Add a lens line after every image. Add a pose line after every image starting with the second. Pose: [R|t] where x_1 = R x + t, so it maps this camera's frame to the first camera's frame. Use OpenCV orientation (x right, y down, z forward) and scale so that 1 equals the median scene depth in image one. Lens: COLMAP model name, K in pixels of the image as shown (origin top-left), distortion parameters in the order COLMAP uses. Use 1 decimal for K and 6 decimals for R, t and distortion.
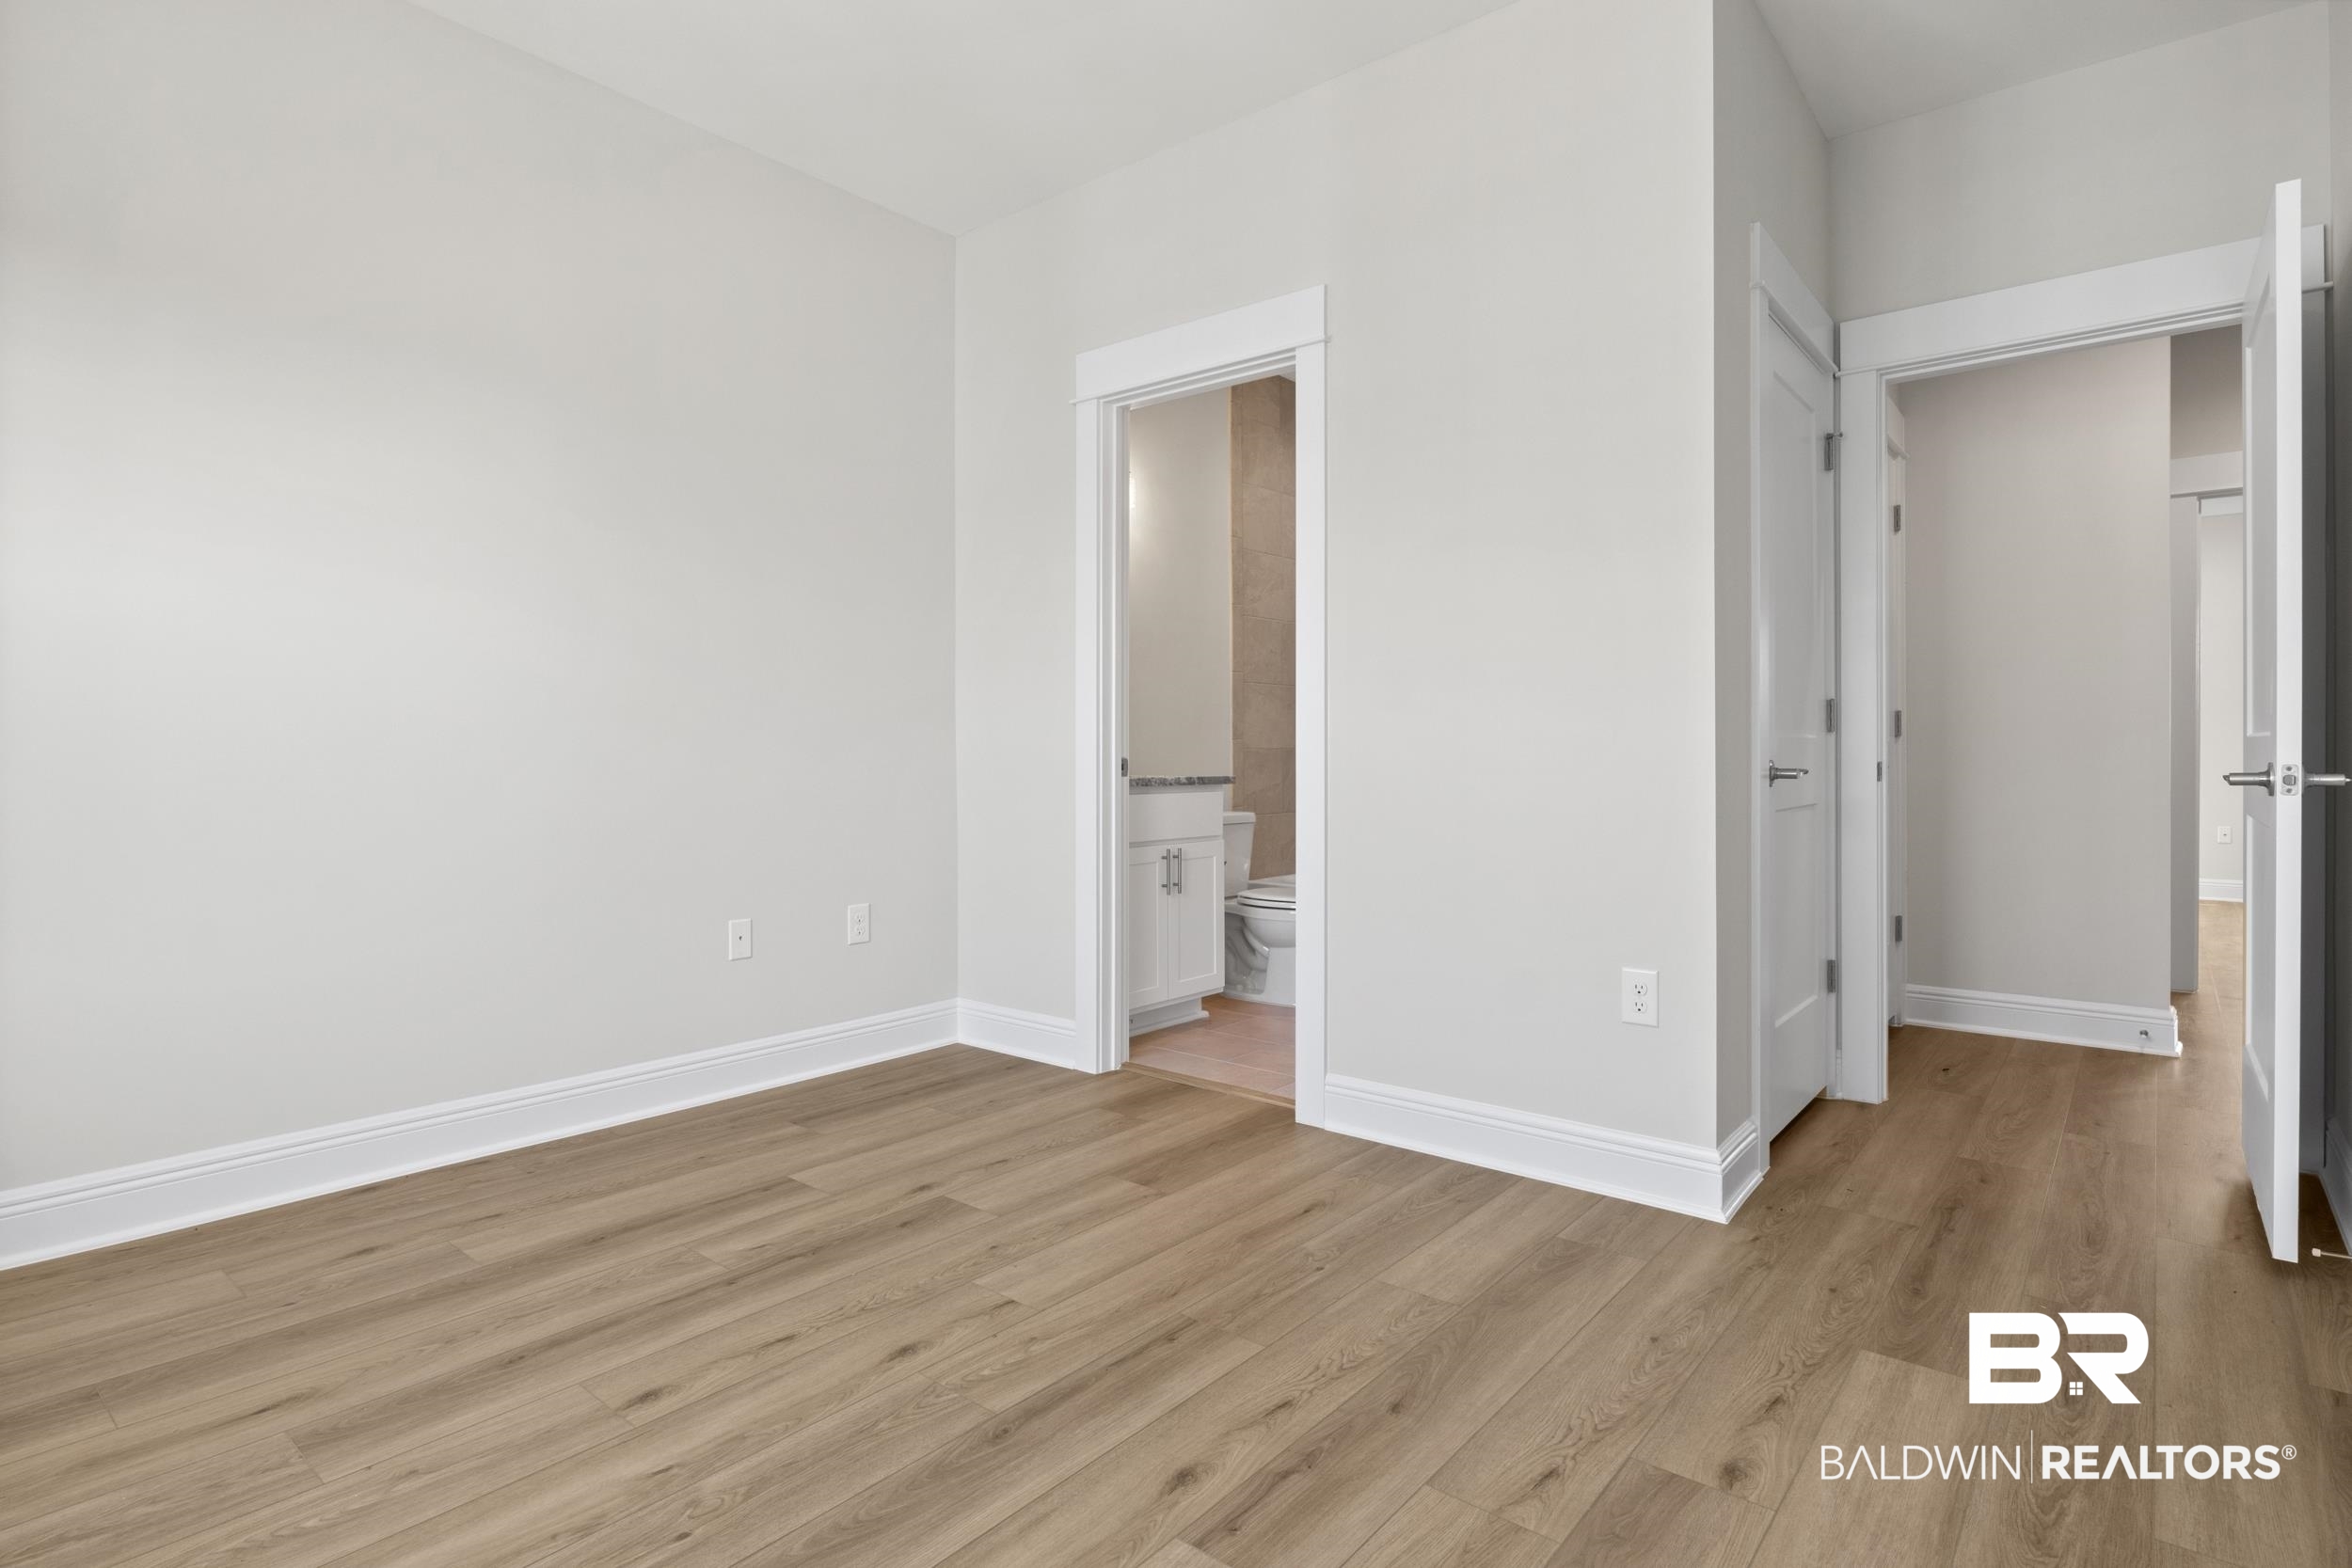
lens RADIAL K [[1182.9, 0, 1175.3], [0, 1182.9, 773.1], [0, 0, 1]] dist [-0.005123, -0.000132]
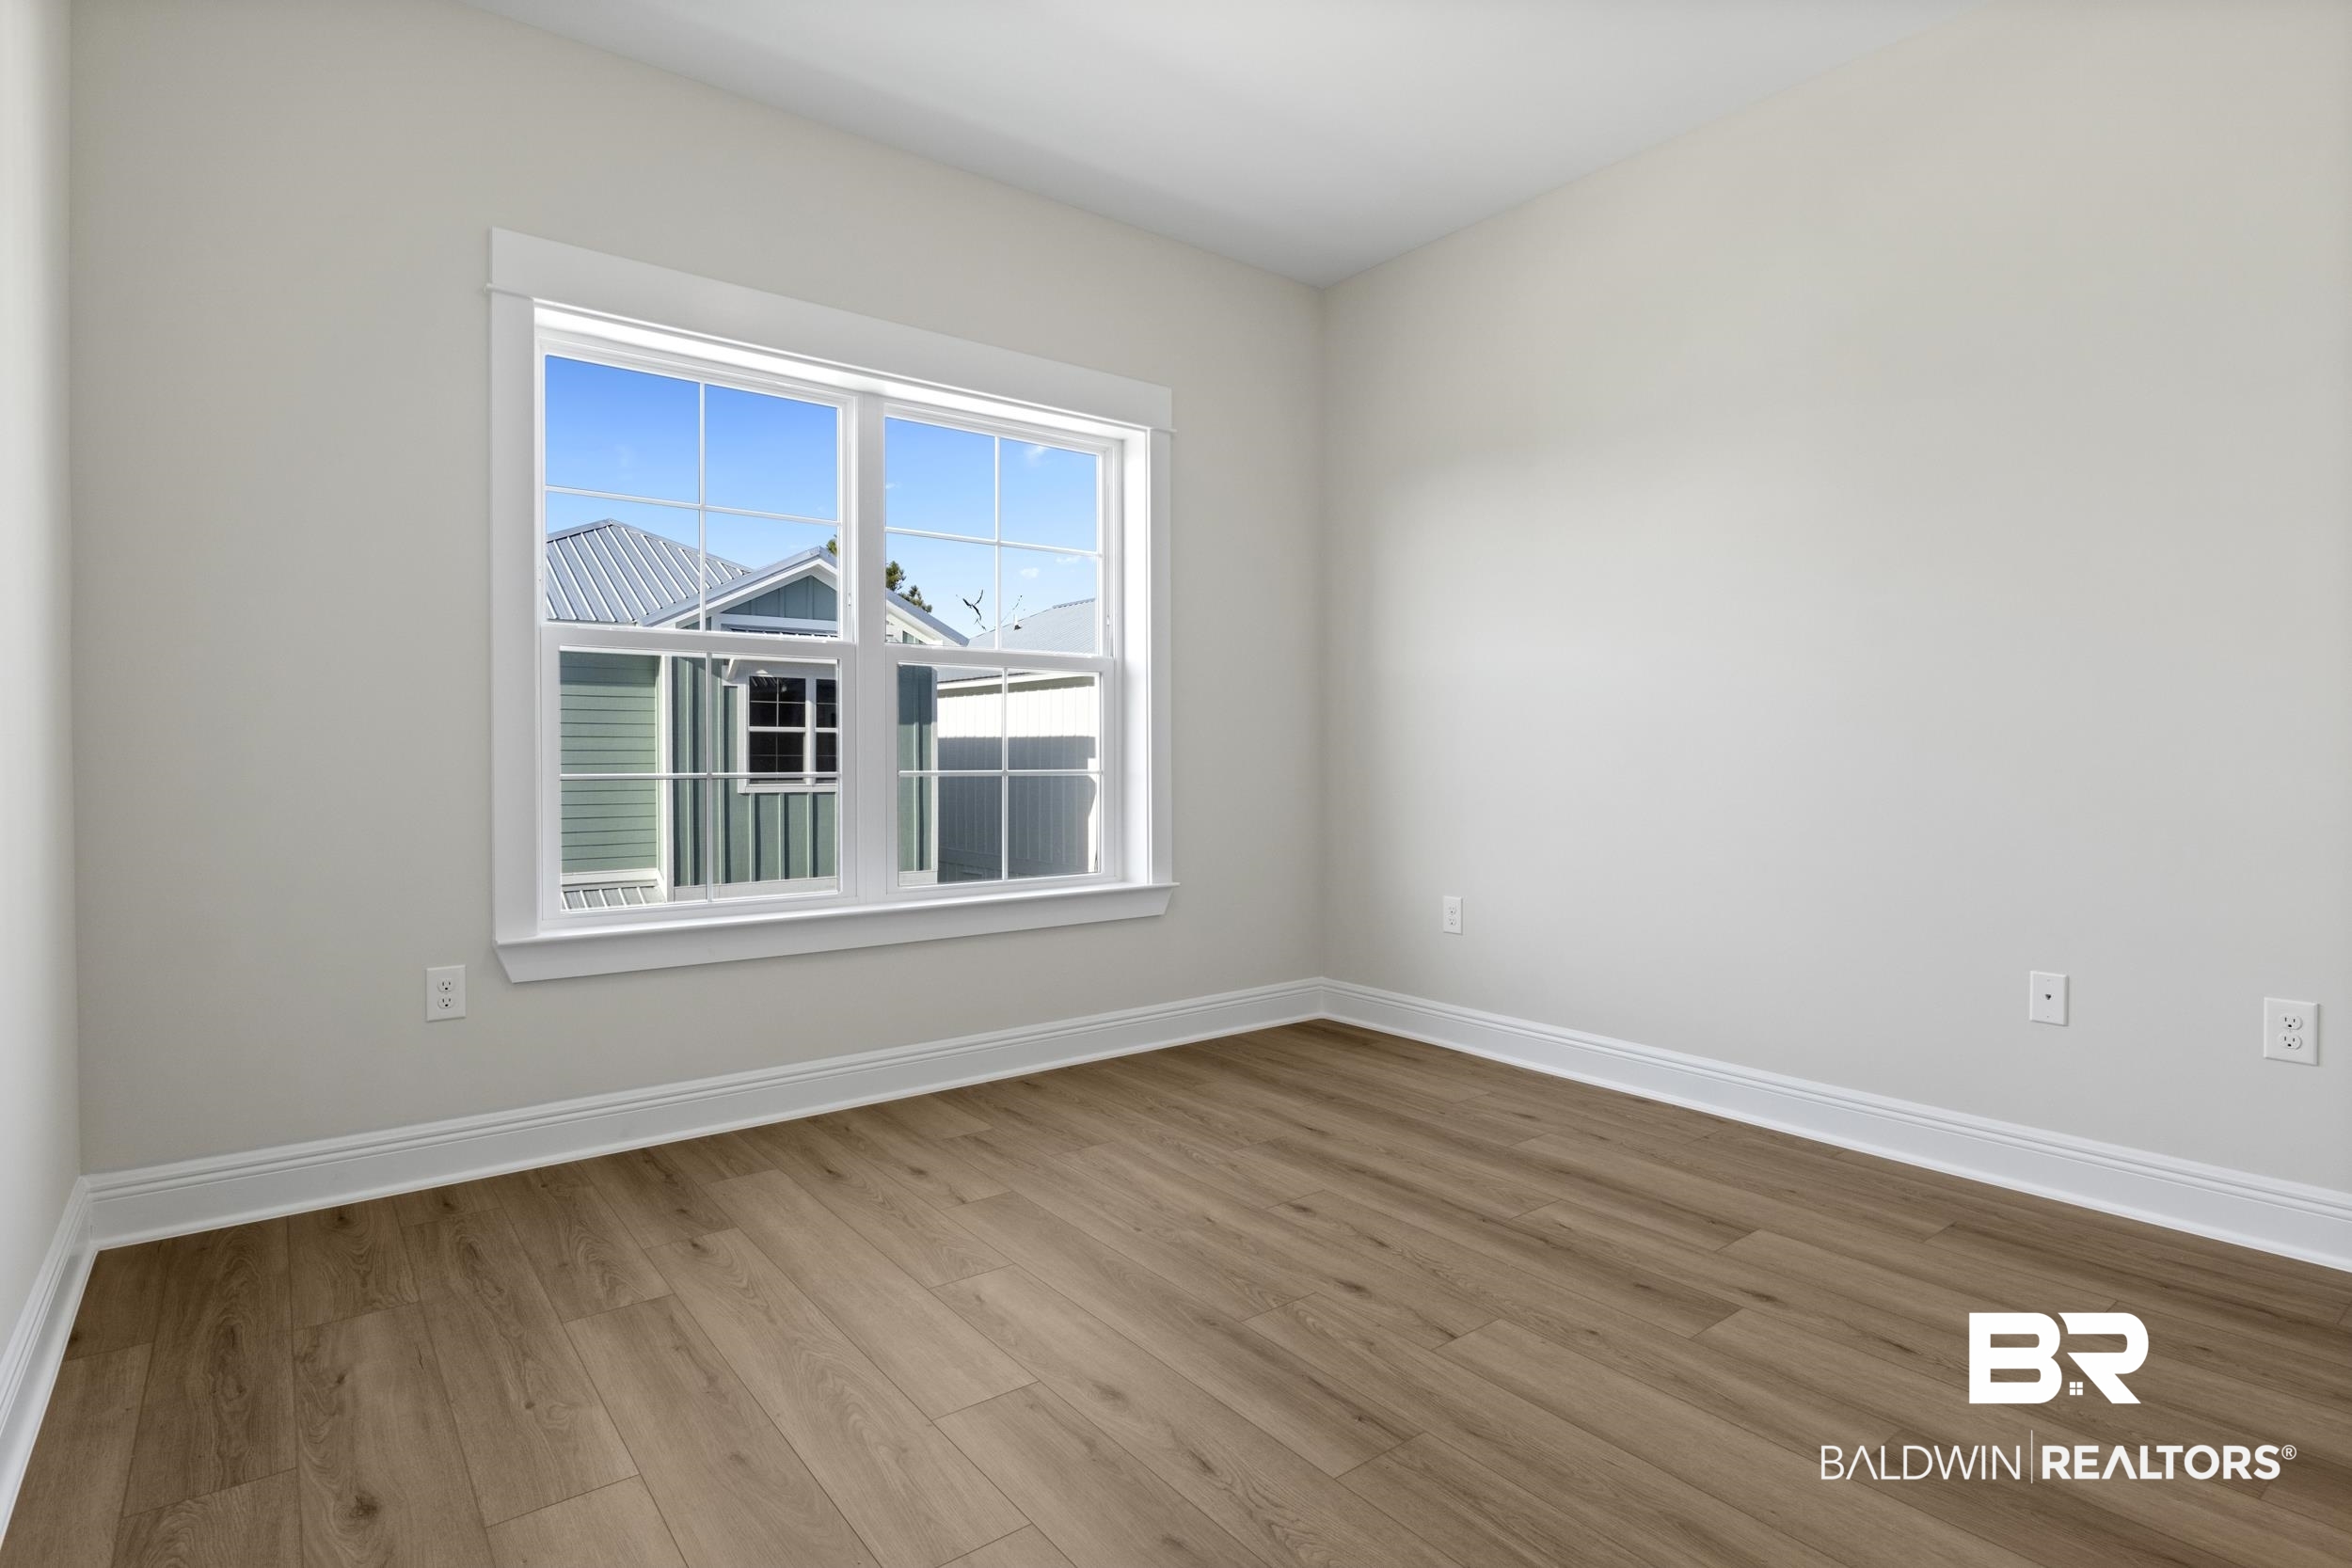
lens RADIAL K [[1182.9, 0, 1171.1], [0, 1182.9, 773.4], [0, 0, 1]] dist [-0.005123, -0.000132]
pose [[-0.221649, 0.016112, -0.974993, 0.760839], [-0.013760, 0.999712, 0.019649, -0.020672], [0.975029, 0.017771, -0.221364, 0.895252]]
